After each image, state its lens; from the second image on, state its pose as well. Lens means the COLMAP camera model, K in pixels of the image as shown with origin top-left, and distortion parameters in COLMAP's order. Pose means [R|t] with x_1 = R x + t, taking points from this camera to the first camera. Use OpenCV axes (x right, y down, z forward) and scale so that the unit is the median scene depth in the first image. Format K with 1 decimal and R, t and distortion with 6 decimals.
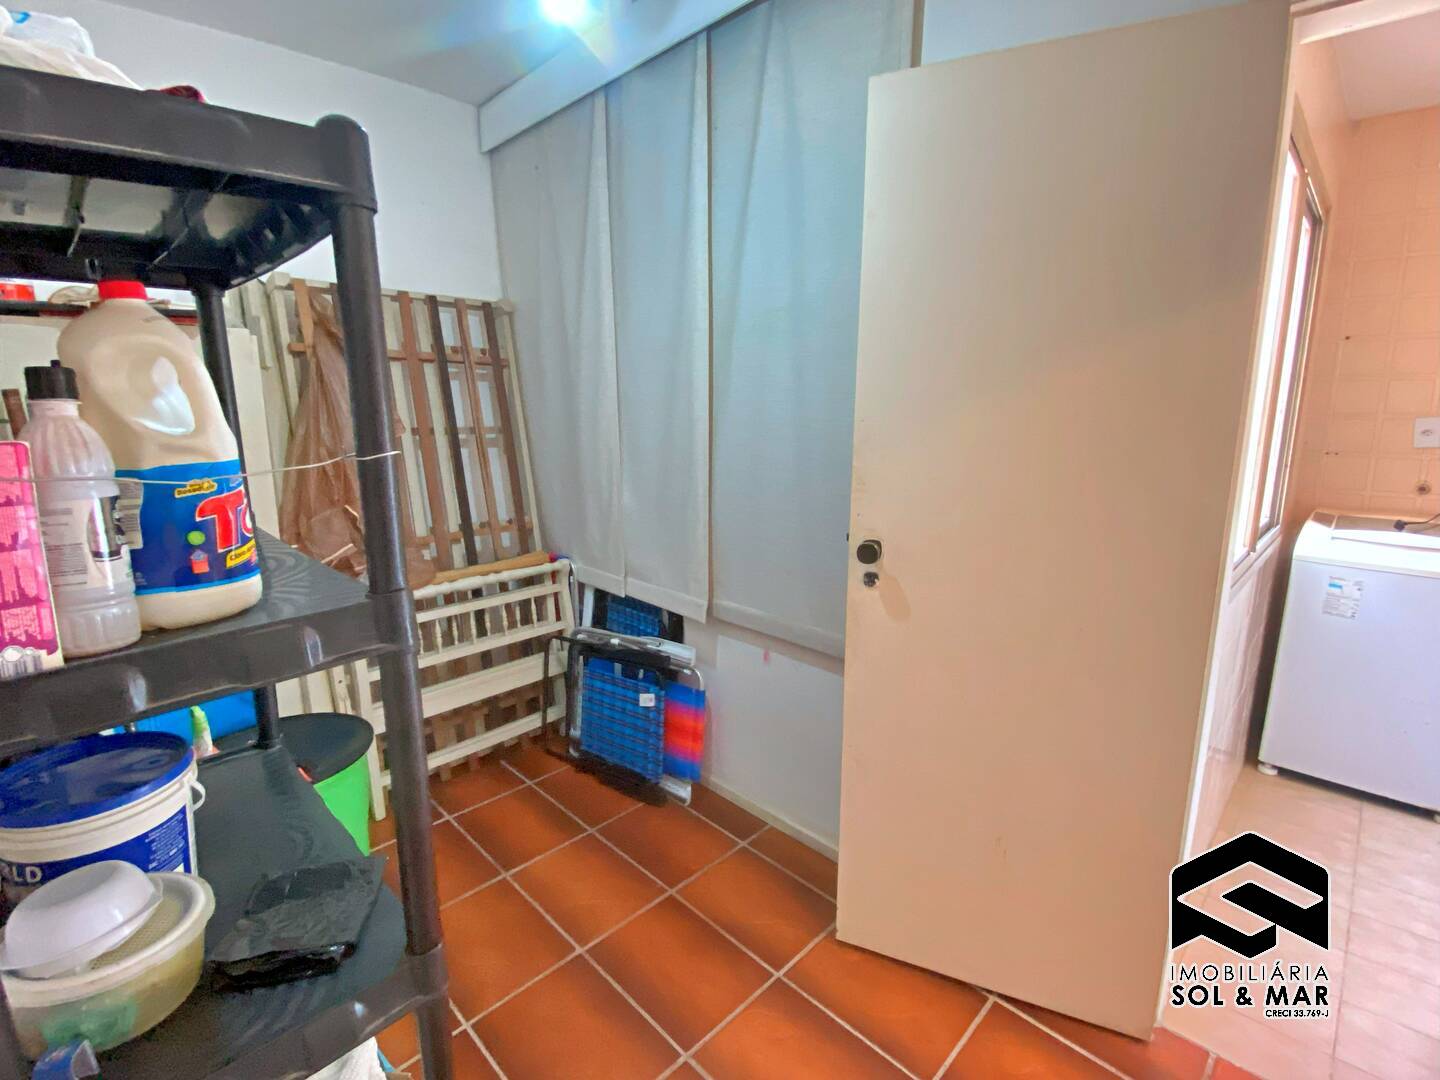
lens RADIAL K [[658.4, 0, 714.7], [0, 658.4, 528.7], [0, 0, 1]] dist [0.066293, -0.056381]
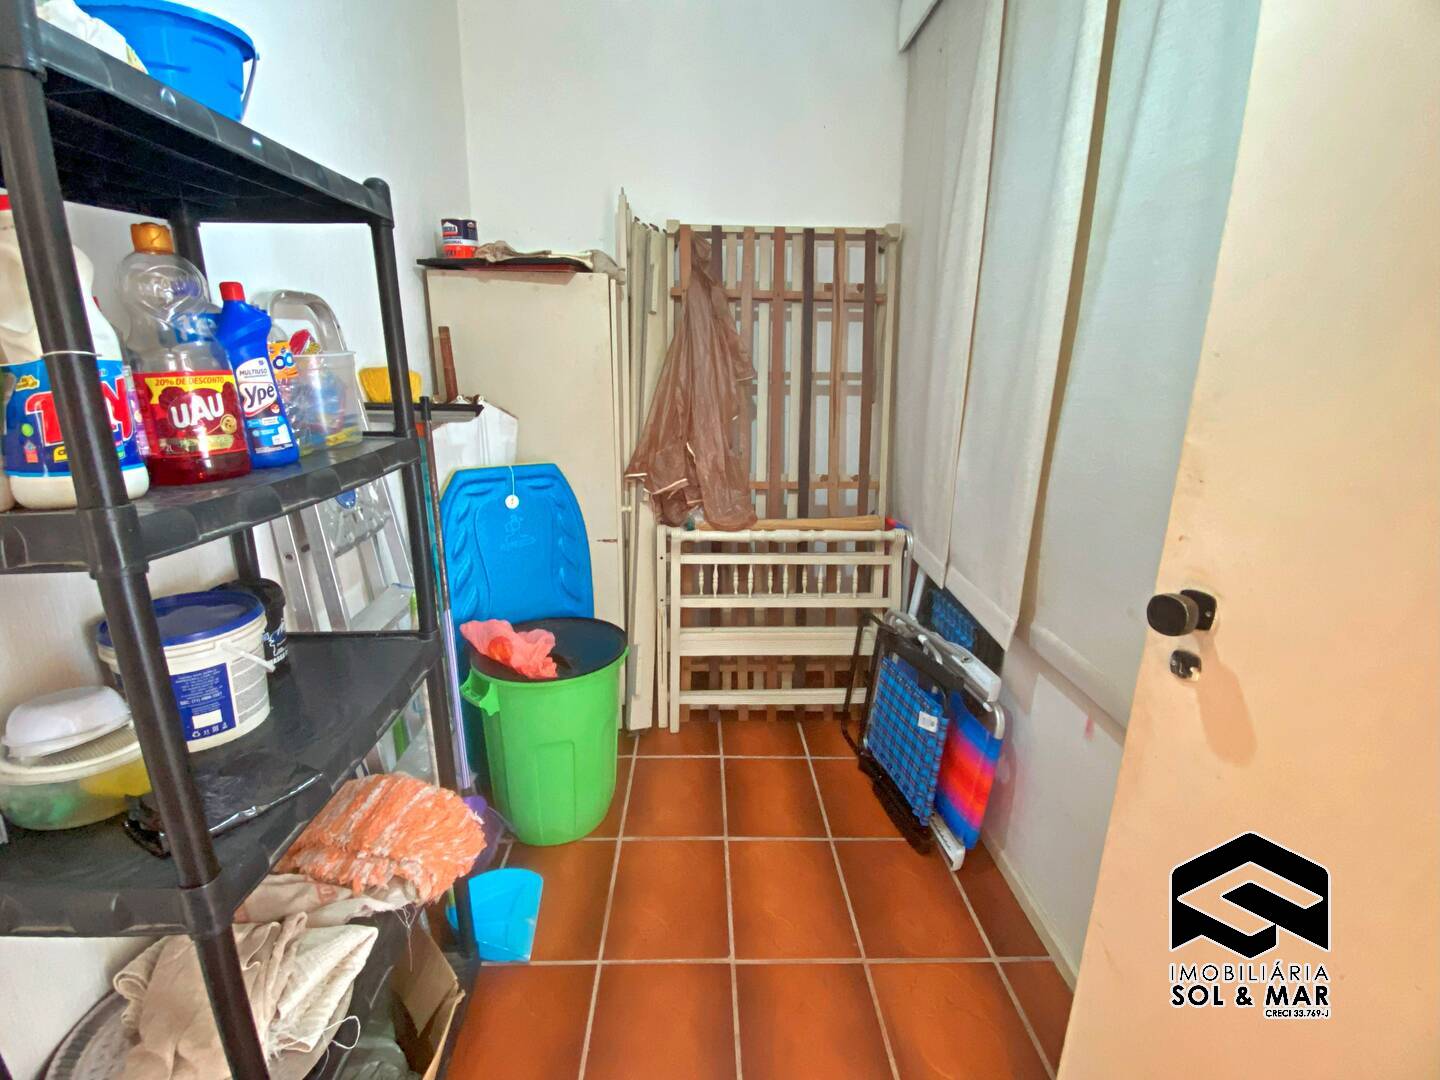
lens RADIAL K [[658.4, 0, 714.7], [0, 658.4, 528.7], [0, 0, 1]] dist [0.066293, -0.056381]
pose [[0.729752, 0.181003, -0.659318, 0.174760], [-0.137692, 0.983470, 0.117590, -0.024149], [0.669704, 0.004971, 0.742612, 0.210741]]
